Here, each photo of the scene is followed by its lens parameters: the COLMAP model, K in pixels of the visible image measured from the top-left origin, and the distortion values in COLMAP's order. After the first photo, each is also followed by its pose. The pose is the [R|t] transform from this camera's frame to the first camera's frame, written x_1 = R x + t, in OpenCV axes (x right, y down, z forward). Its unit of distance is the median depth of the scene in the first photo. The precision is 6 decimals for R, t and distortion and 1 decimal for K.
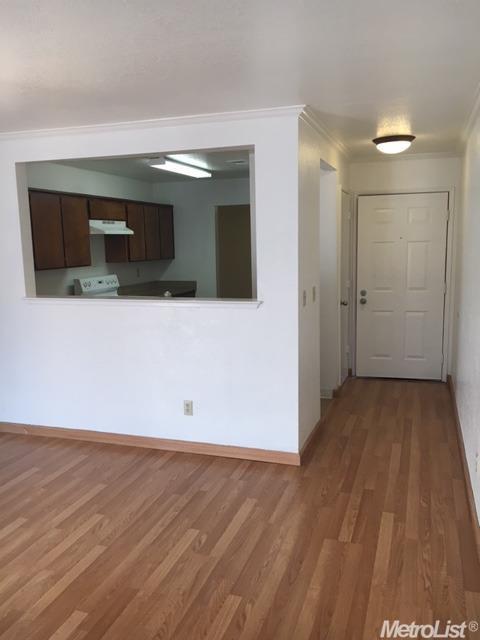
lens RADIAL K [[541.0, 0, 240.0], [0, 541.0, 320.0], [0, 0, 1]] dist [0.068650, -0.083028]
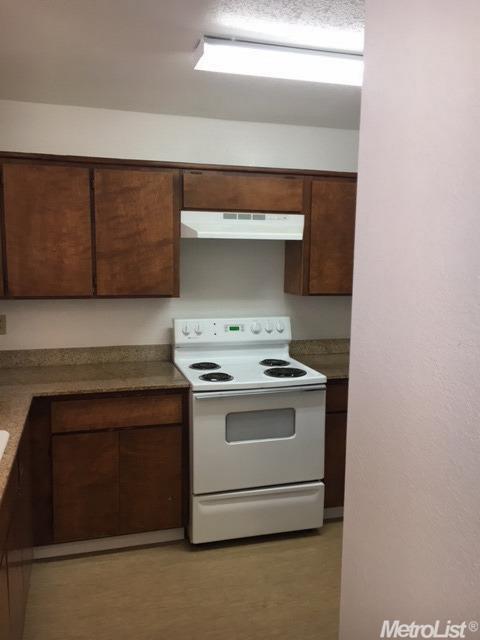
lens RADIAL K [[541.0, 0, 240.0], [0, 541.0, 320.0], [0, 0, 1]] dist [0.068650, -0.083028]
pose [[0.554381, 0.125783, -0.822703, 0.193796], [-0.144892, 0.988004, 0.053420, -0.111453], [0.819554, 0.089588, 0.565955, 0.728335]]
